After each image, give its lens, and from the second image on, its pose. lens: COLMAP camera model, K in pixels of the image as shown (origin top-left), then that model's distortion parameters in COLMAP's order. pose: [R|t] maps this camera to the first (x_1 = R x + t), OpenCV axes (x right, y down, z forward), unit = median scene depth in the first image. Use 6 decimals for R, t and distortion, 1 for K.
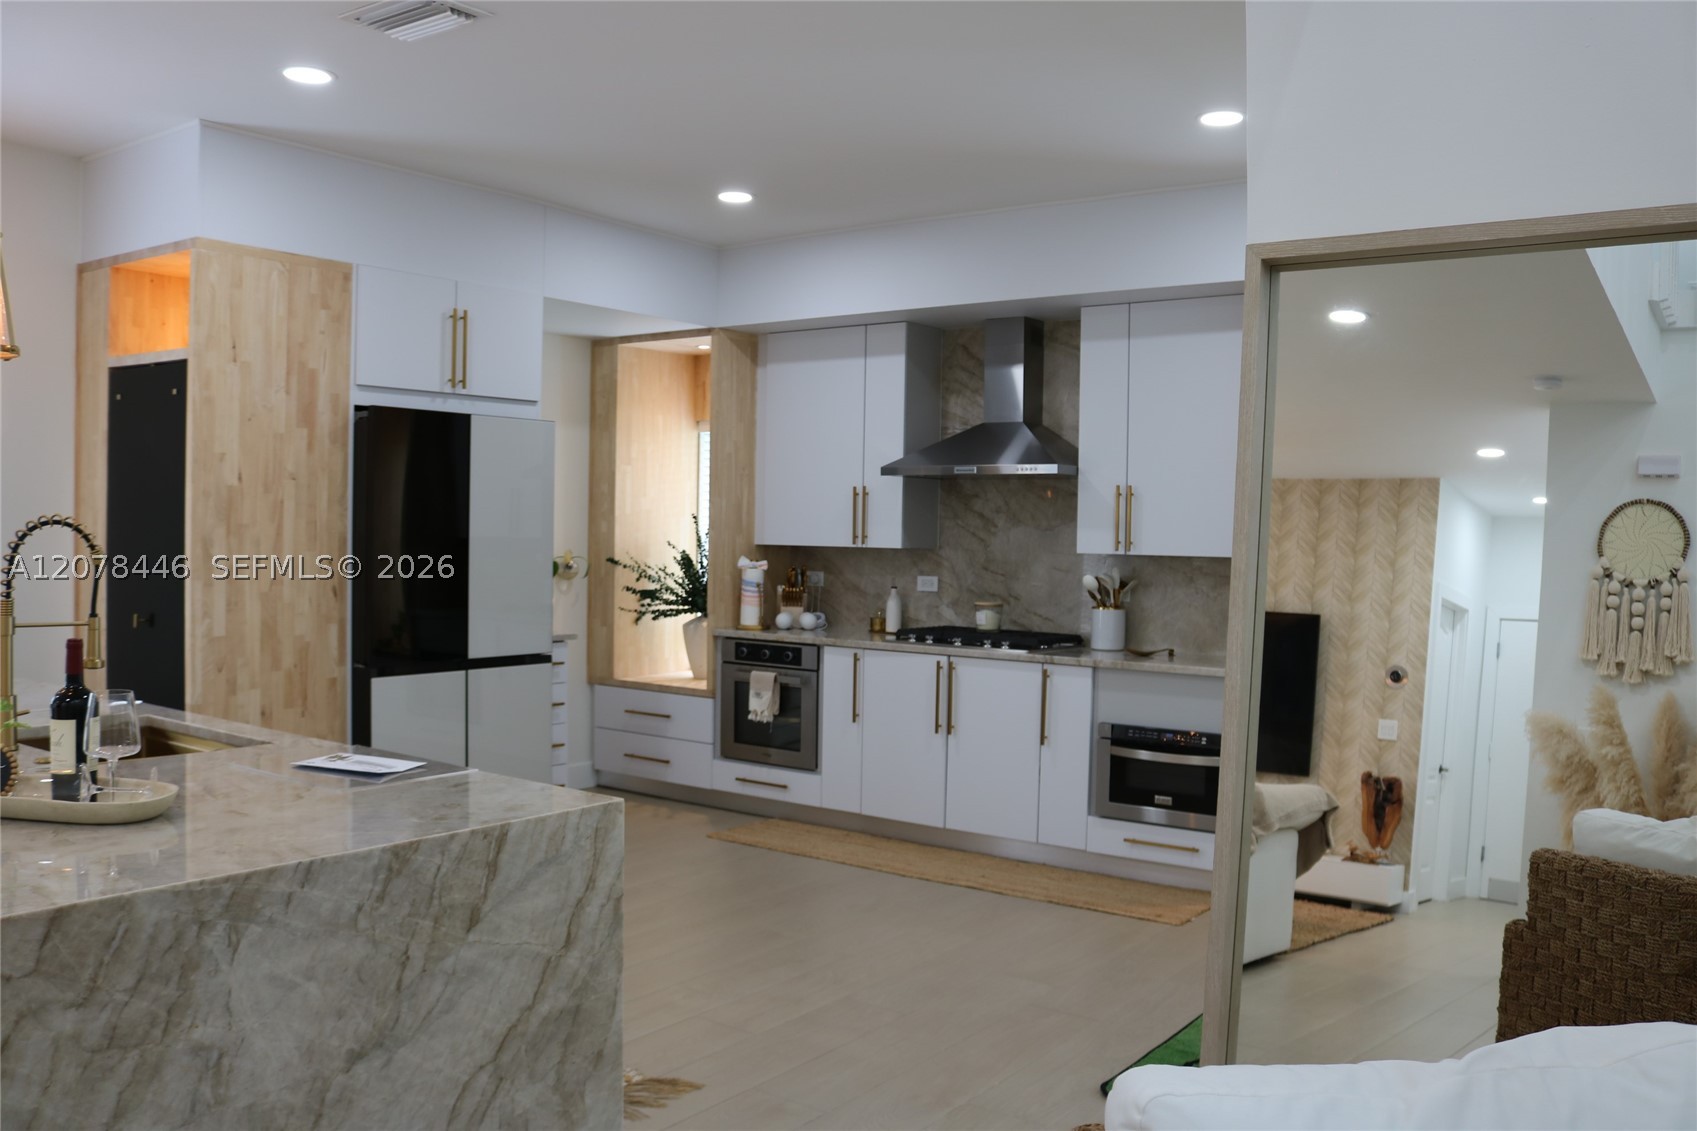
lens RADIAL K [[1415.6, 0, 848.5], [0, 1415.6, 565.5], [0, 0, 1]] dist [-0.090400, 0.004952]
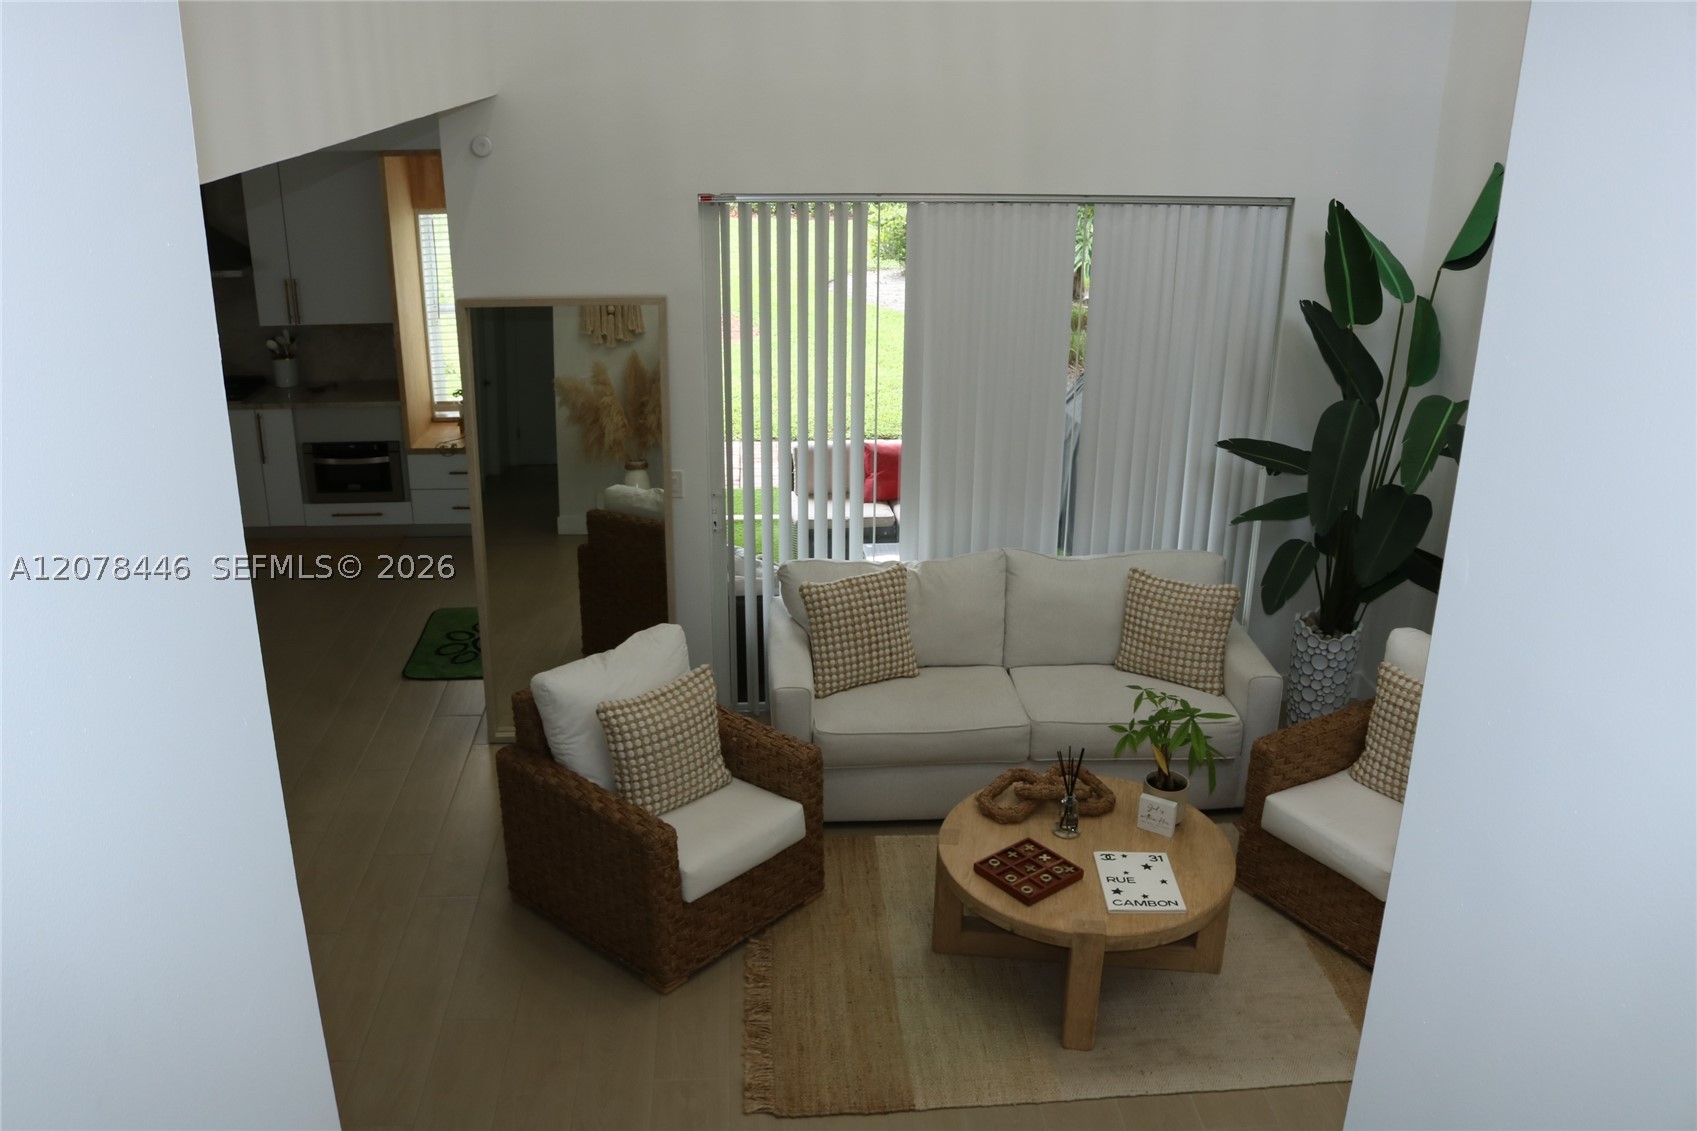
lens RADIAL K [[1415.6, 0, 848.5], [0, 1415.6, 565.5], [0, 0, 1]] dist [-0.090400, 0.004952]
pose [[0.765936, -0.238304, 0.597121, -0.295467], [0.027412, 0.940029, 0.339992, -0.256317], [-0.642333, -0.244044, 0.726534, -0.492115]]
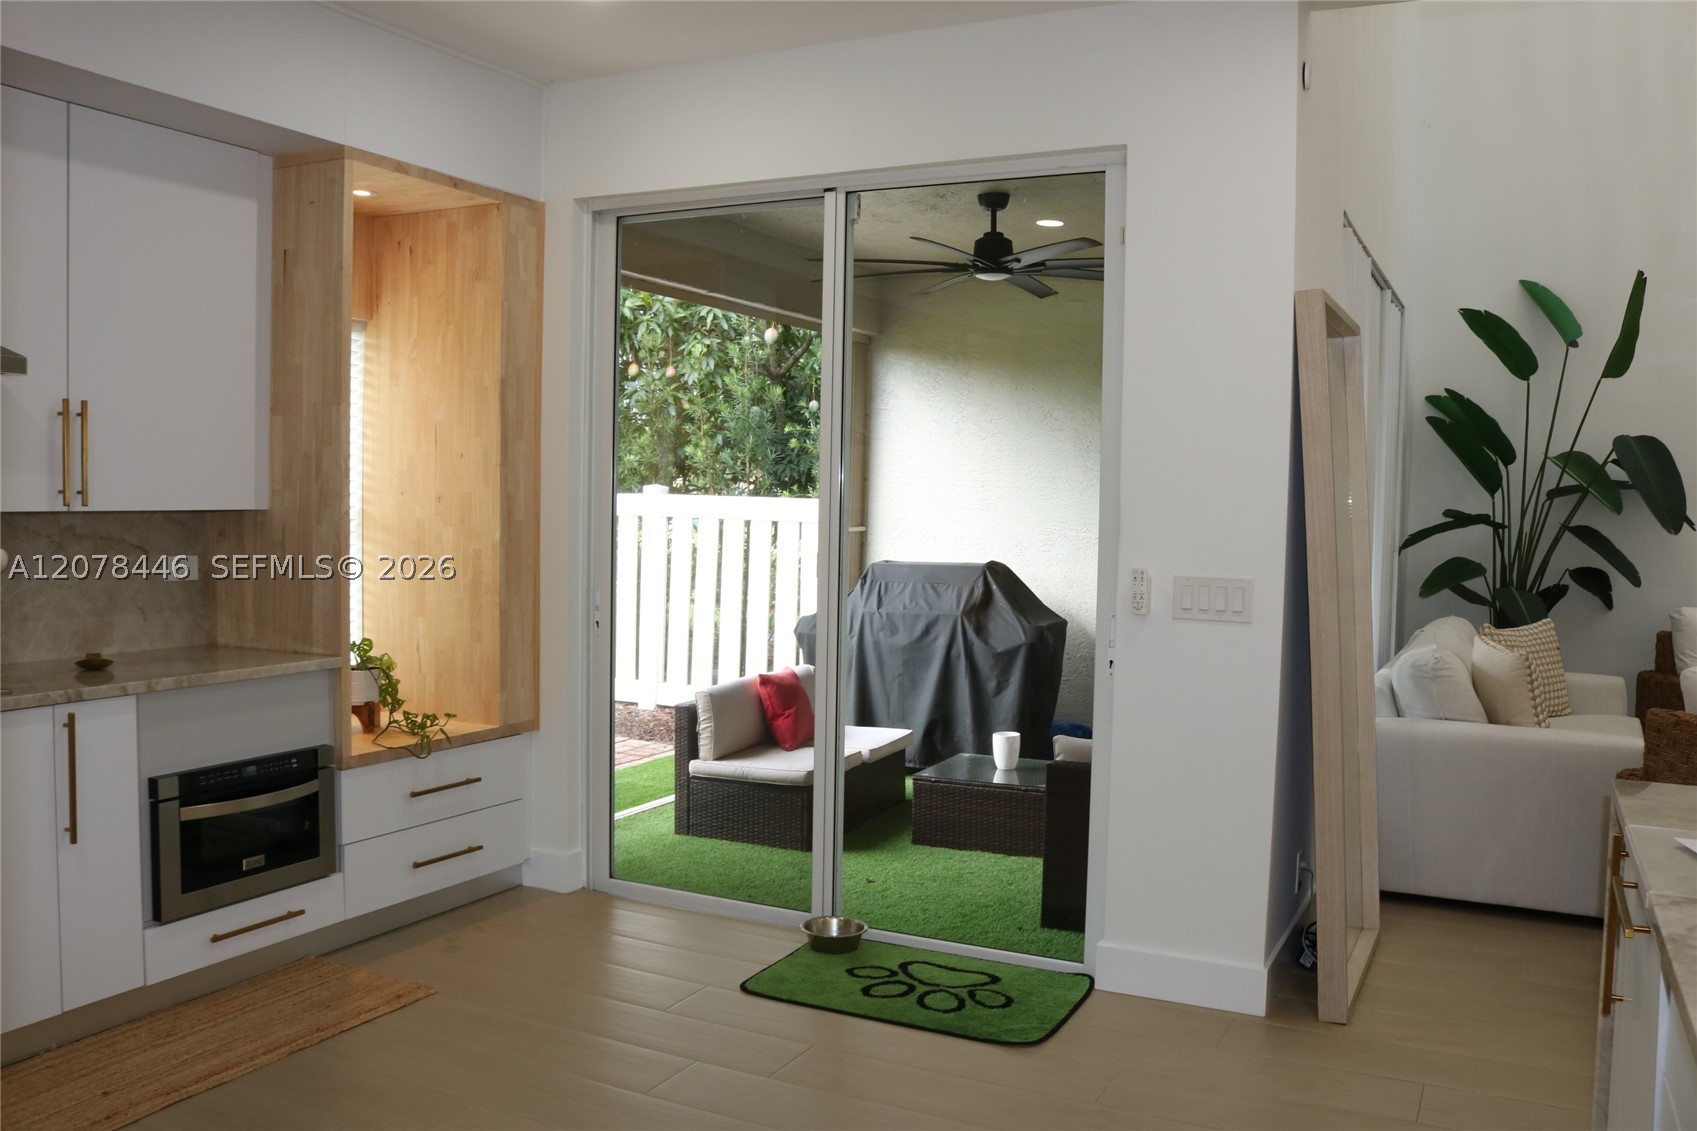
lens RADIAL K [[1415.6, 0, 848.5], [0, 1415.6, 565.5], [0, 0, 1]] dist [-0.090400, 0.004952]
pose [[-0.162802, -0.069279, 0.984224, -0.467305], [0.011434, 0.997332, 0.072093, -0.024055], [-0.986593, 0.022990, -0.161575, 0.784465]]
